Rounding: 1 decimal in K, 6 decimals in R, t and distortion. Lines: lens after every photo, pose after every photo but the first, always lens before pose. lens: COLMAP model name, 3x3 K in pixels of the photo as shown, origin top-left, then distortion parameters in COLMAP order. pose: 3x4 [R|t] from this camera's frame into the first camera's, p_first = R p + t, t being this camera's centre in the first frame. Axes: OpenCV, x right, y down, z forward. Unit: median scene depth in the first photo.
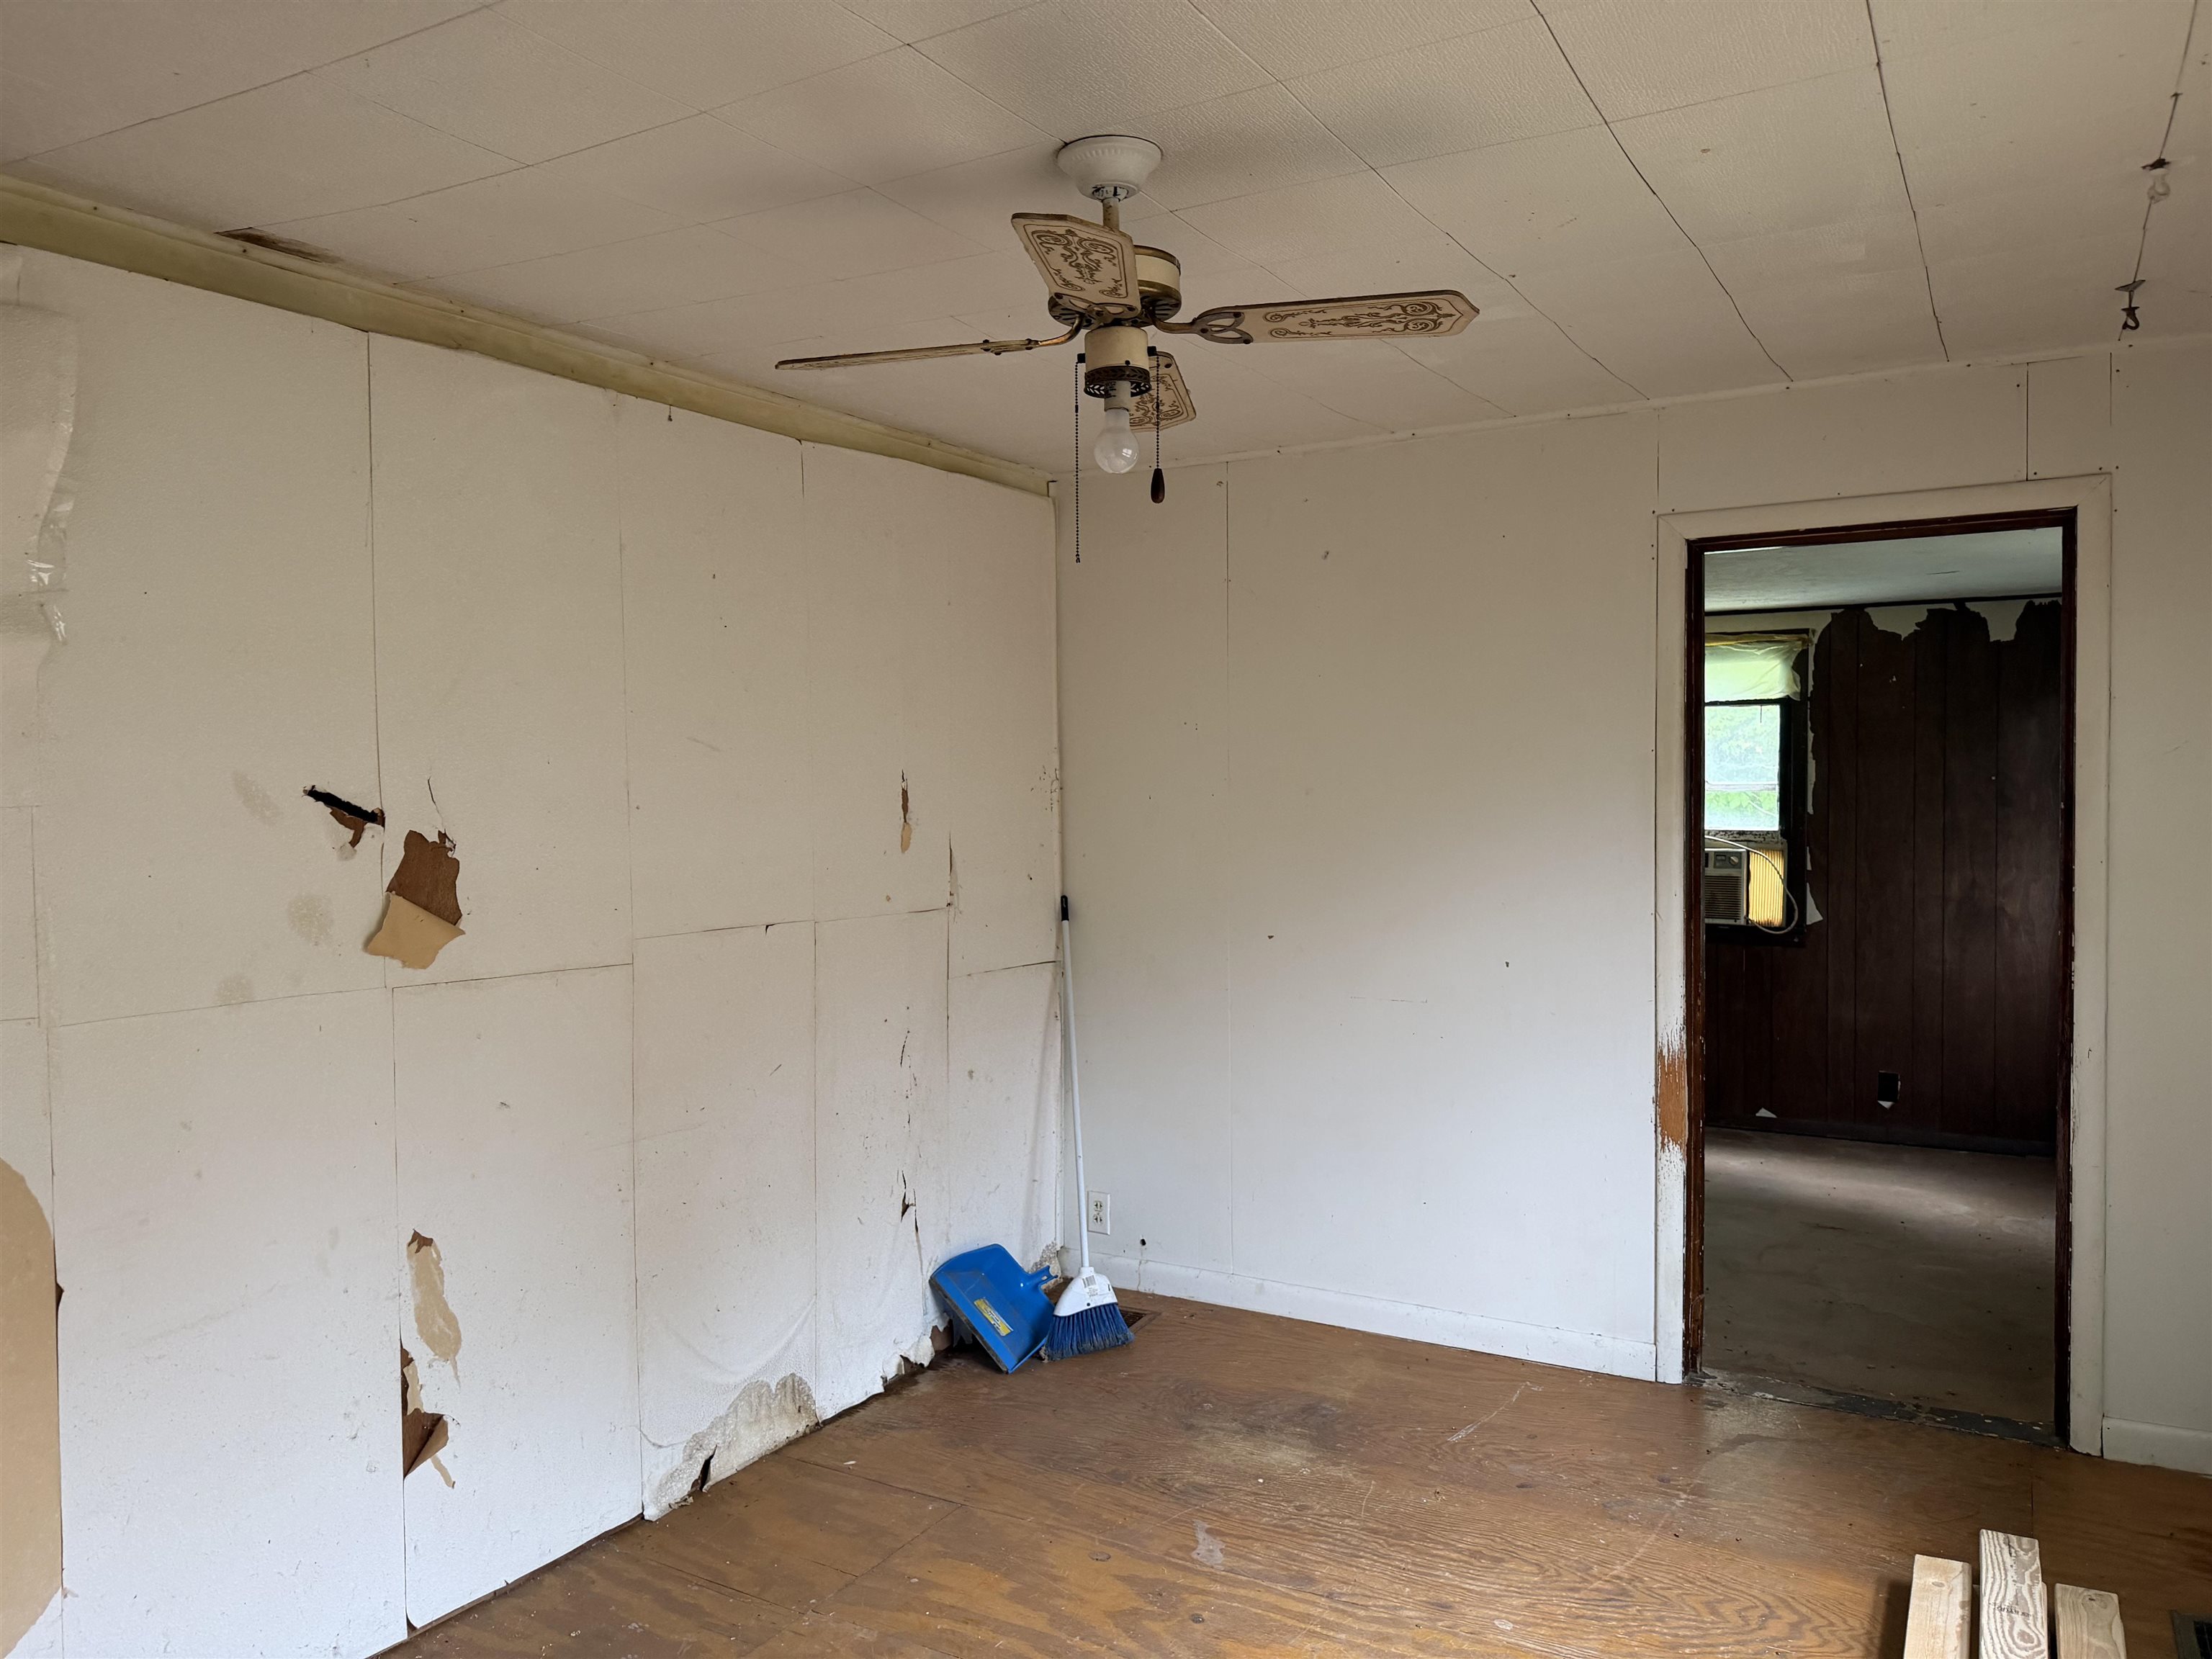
lens RADIAL K [[1580.7, 0, 1117.4], [0, 1580.7, 831.1], [0, 0, 1]] dist [0.040503, -0.038631]
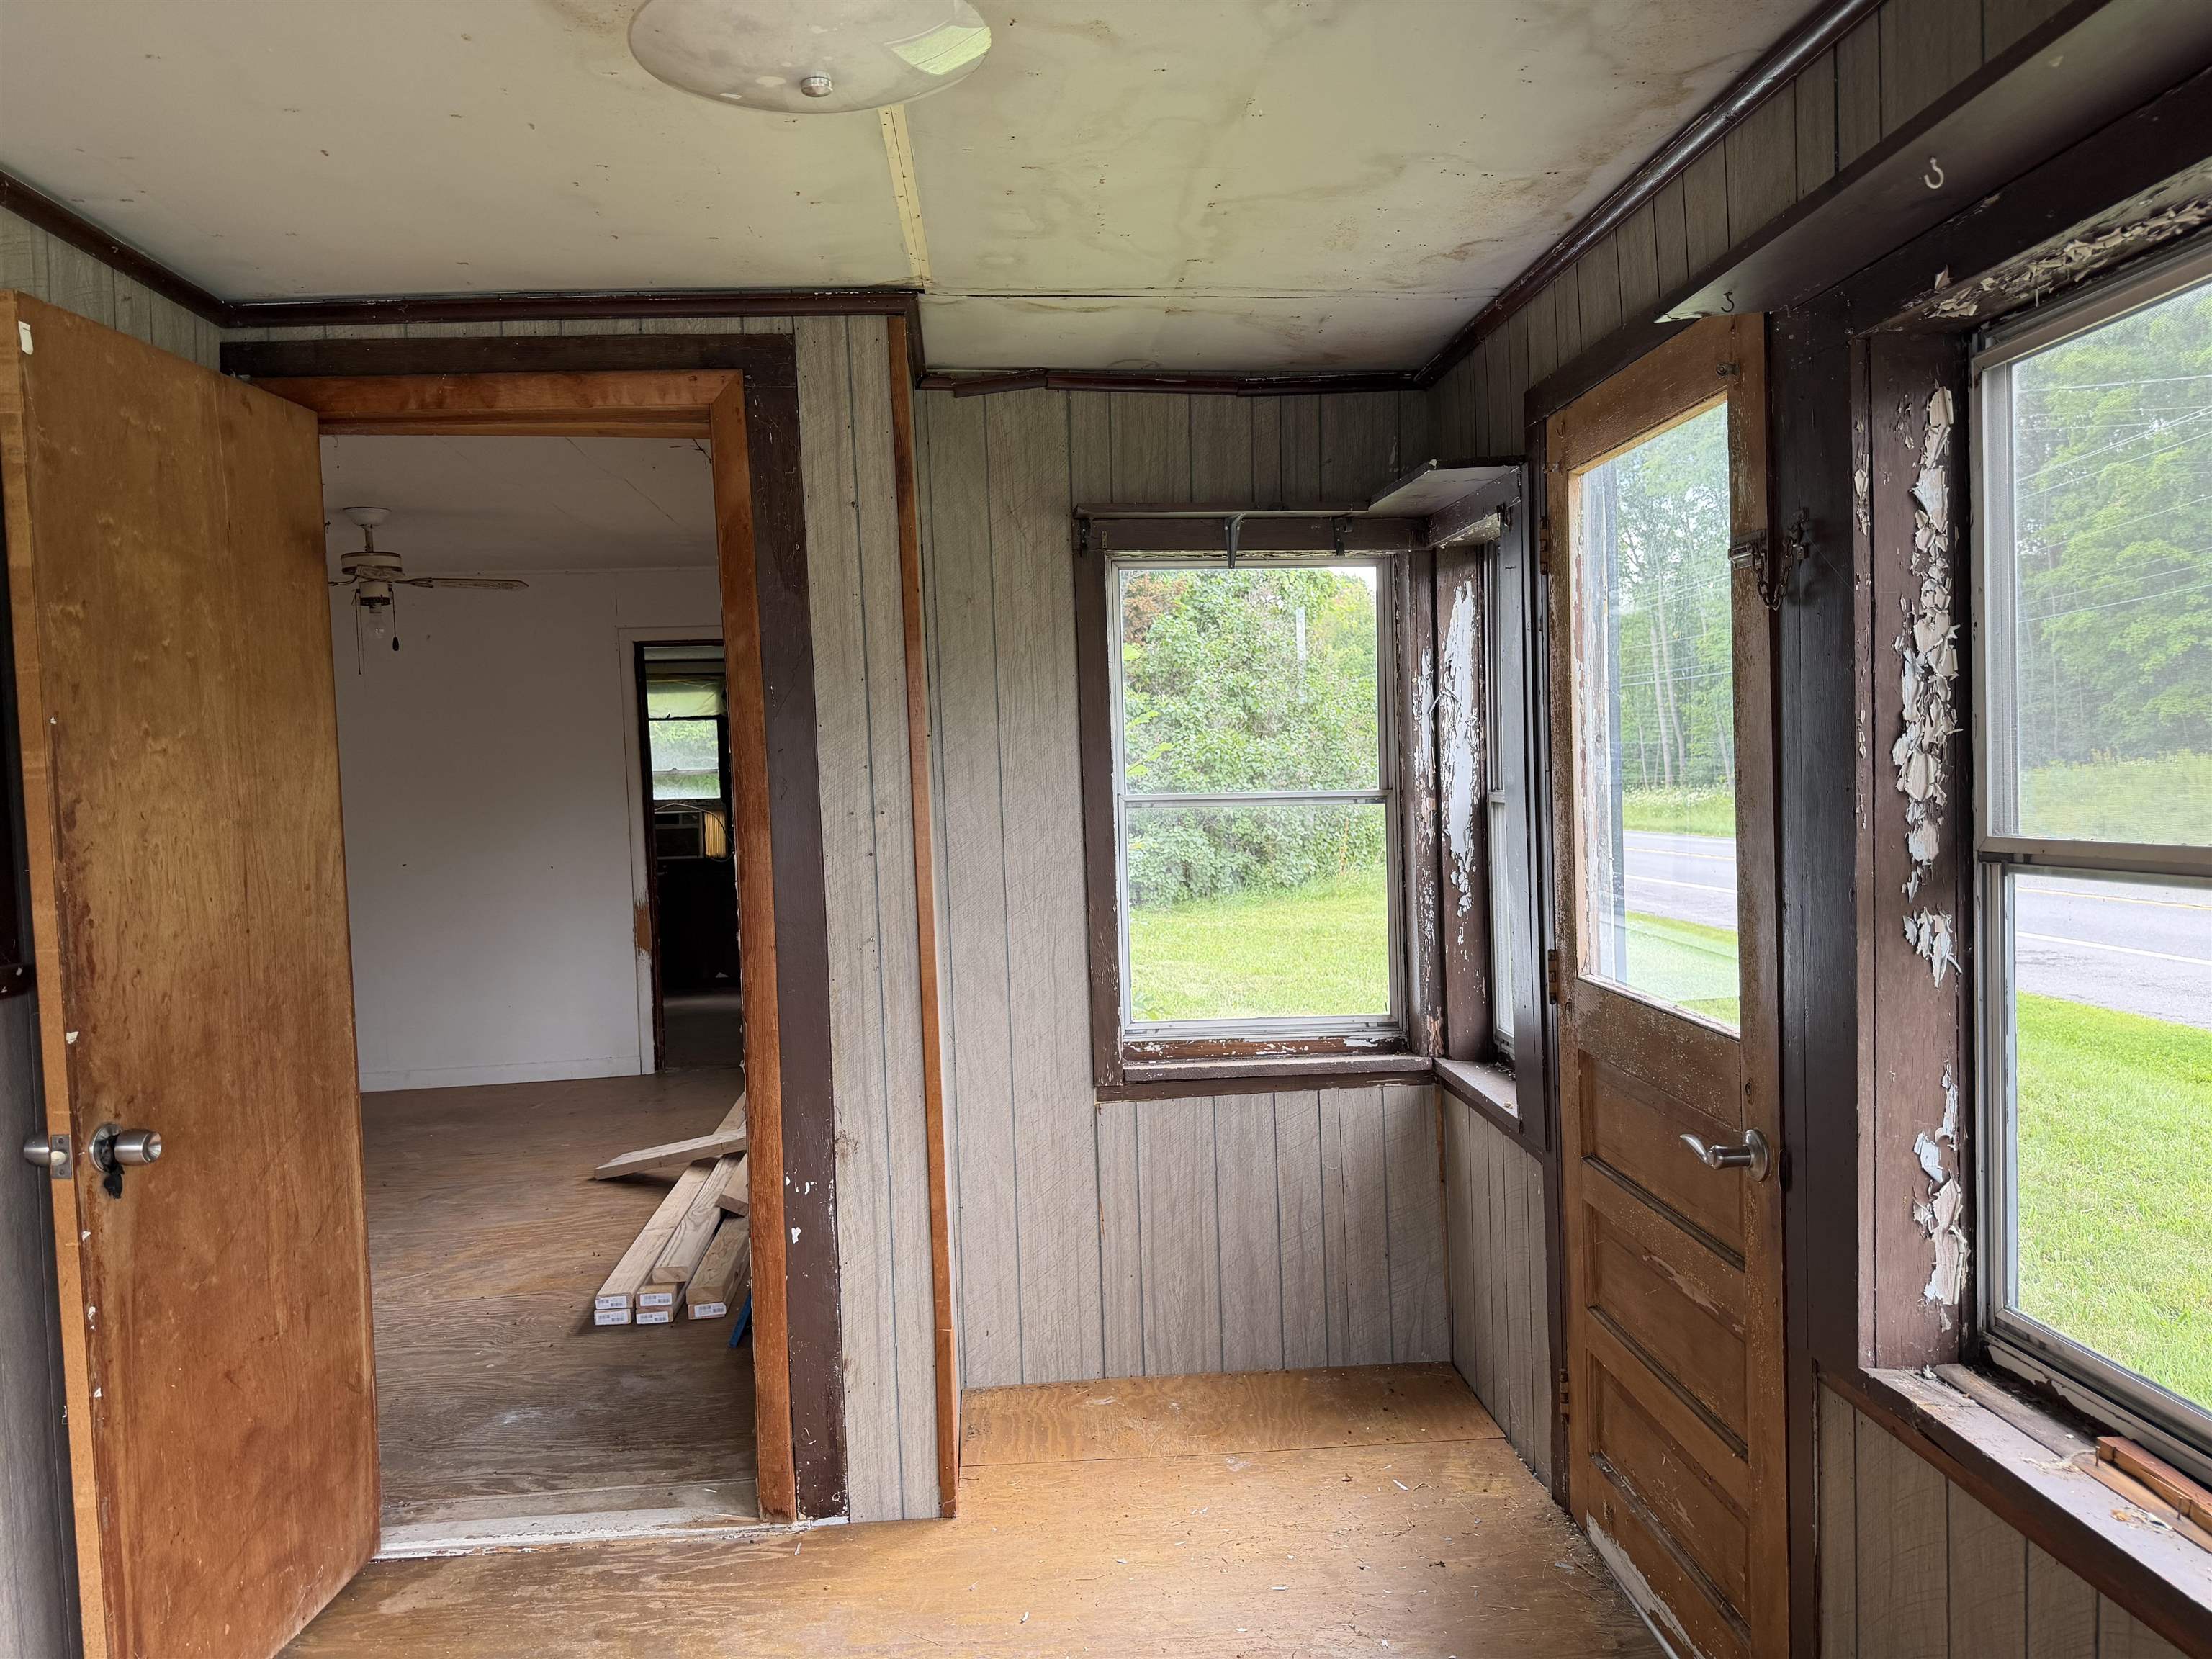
lens RADIAL K [[1580.7, 0, 1103.7], [0, 1580.7, 828.4], [0, 0, 1]] dist [0.040503, -0.038631]
pose [[0.832458, -0.054752, 0.551376, -0.145169], [0.057616, 0.998265, 0.012141, 0.035987], [-0.551084, 0.021662, 0.834168, -0.558356]]
